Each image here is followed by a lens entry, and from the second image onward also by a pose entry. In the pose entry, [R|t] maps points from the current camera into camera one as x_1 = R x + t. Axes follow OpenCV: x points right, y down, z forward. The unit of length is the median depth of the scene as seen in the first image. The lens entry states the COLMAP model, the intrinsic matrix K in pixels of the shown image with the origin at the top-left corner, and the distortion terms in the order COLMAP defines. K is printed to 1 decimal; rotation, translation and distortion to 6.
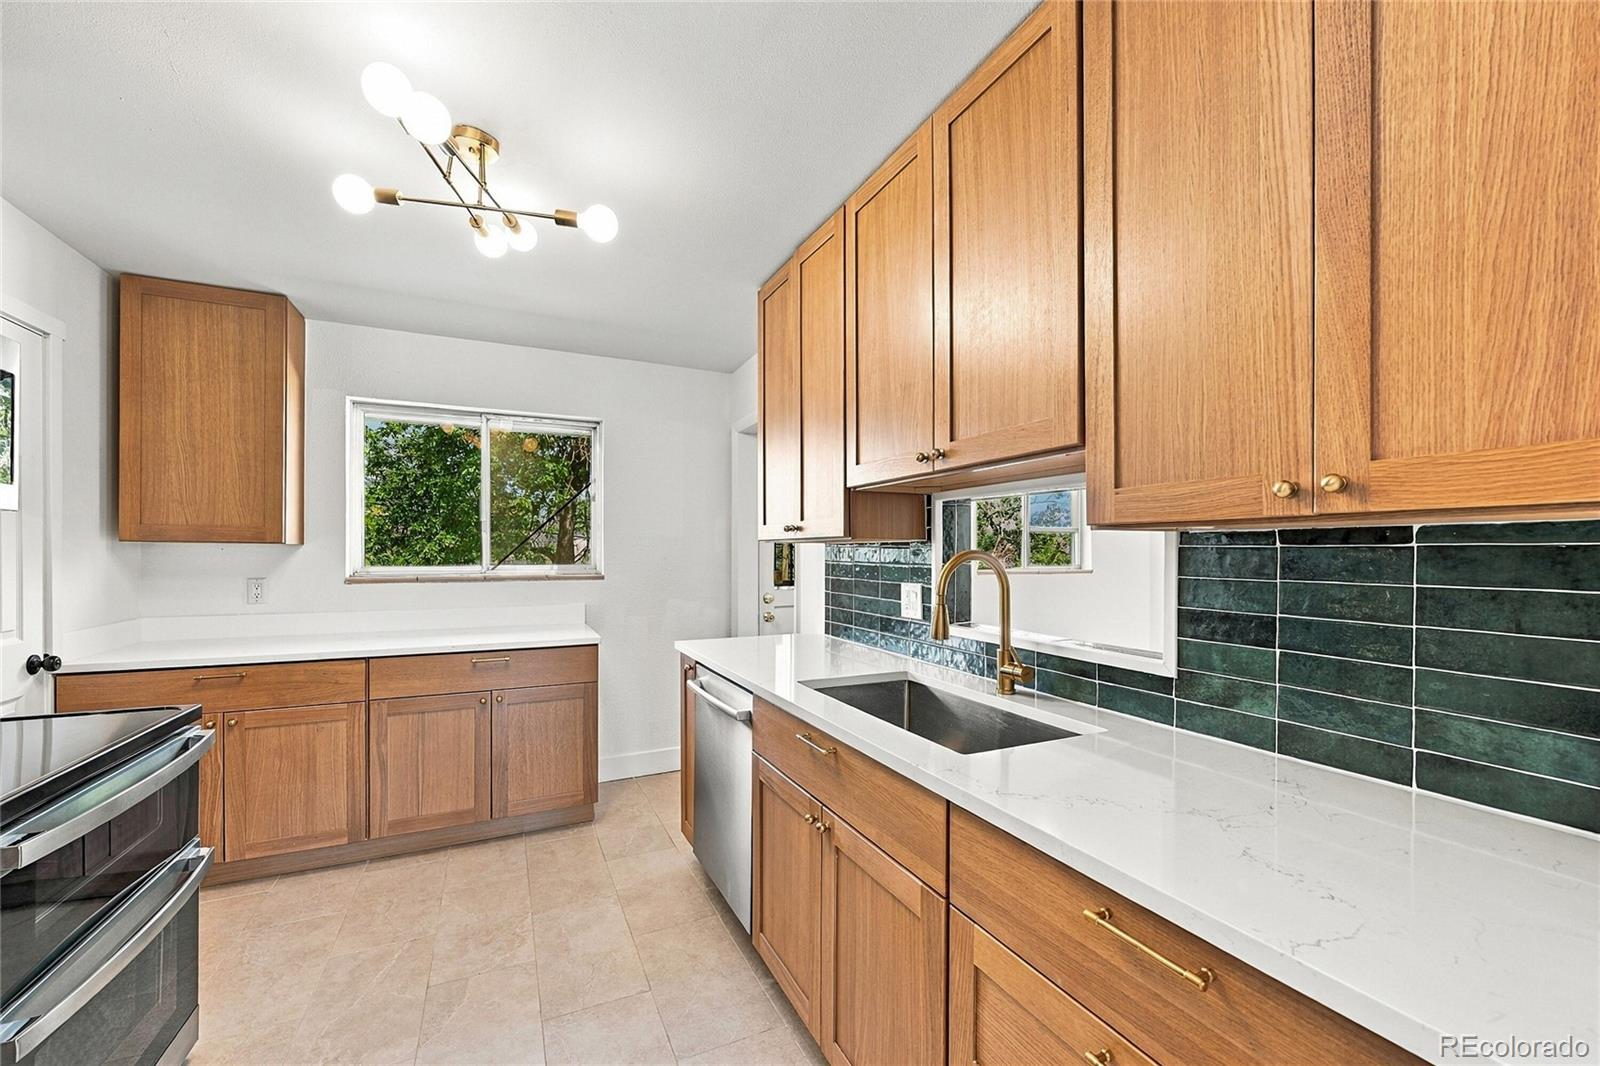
lens RADIAL K [[654.3, 0, 805.9], [0, 654.3, 552.2], [0, 0, 1]] dist [-0.001382, -0.000050]
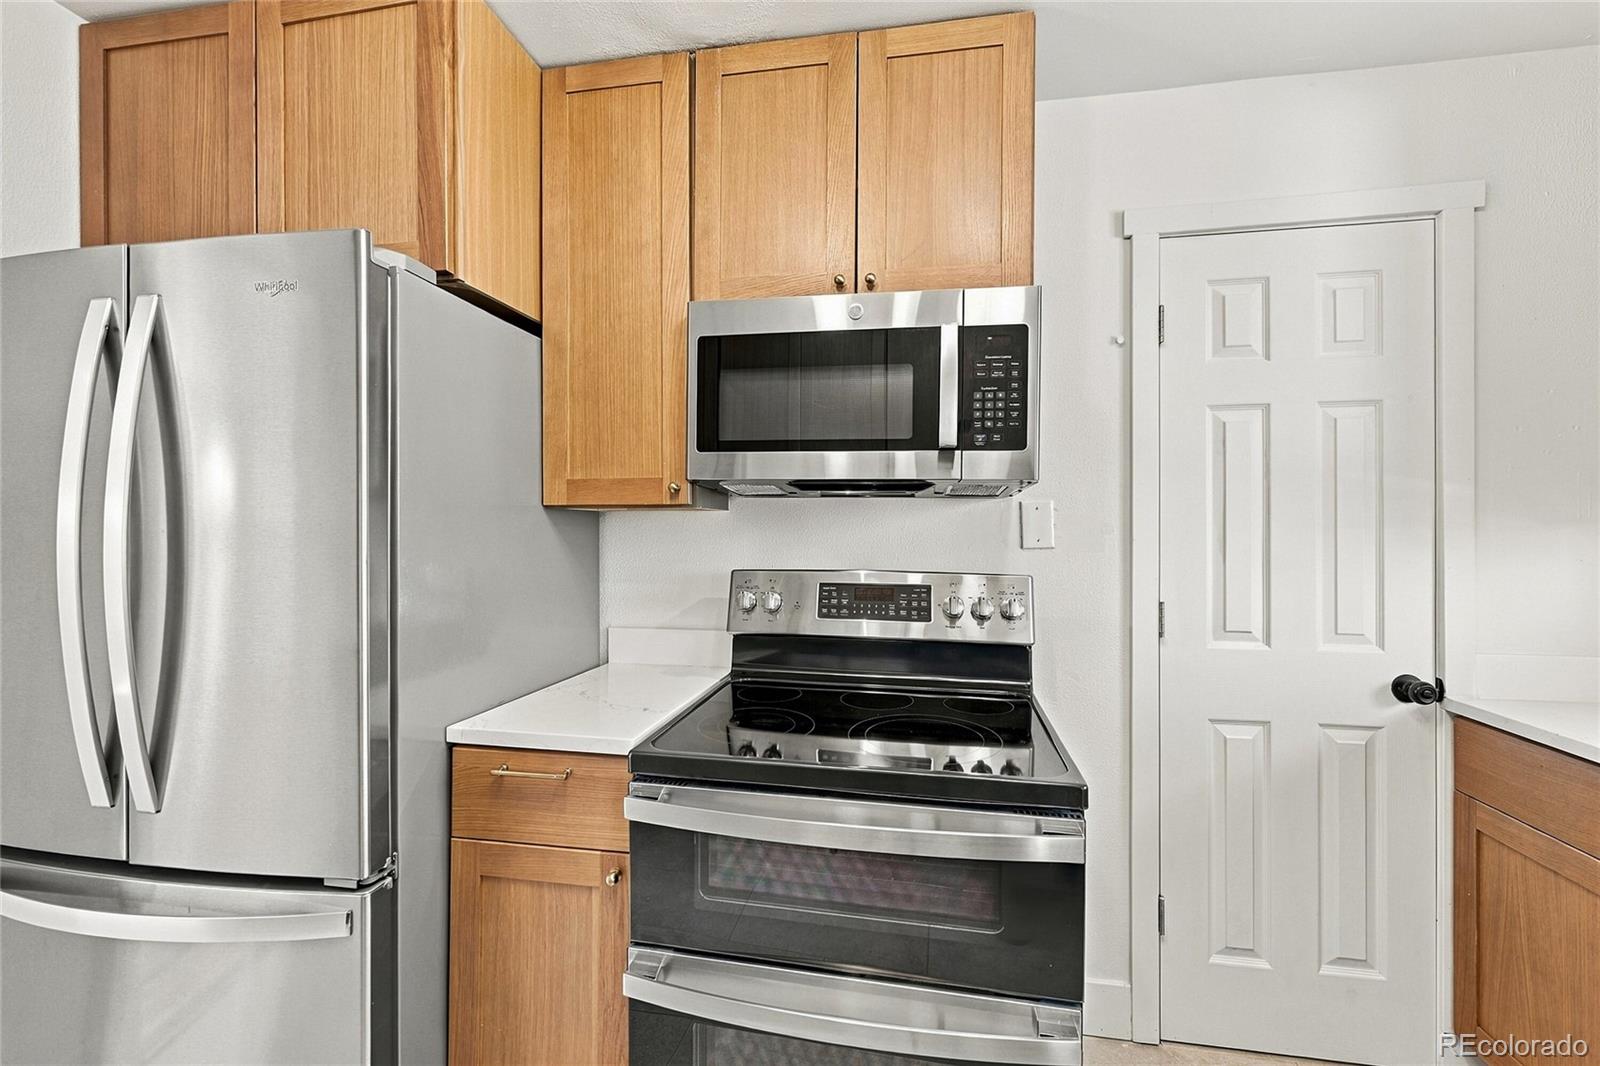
lens RADIAL K [[649.9, 0, 810.1], [0, 649.9, 525.7], [0, 0, 1]] dist [-0.001625, -0.000391]
pose [[-0.576215, -0.003096, -0.817292, -0.184634], [0.000626, 0.999991, -0.004230, -0.001970], [0.817298, -0.002949, -0.576208, 0.695975]]
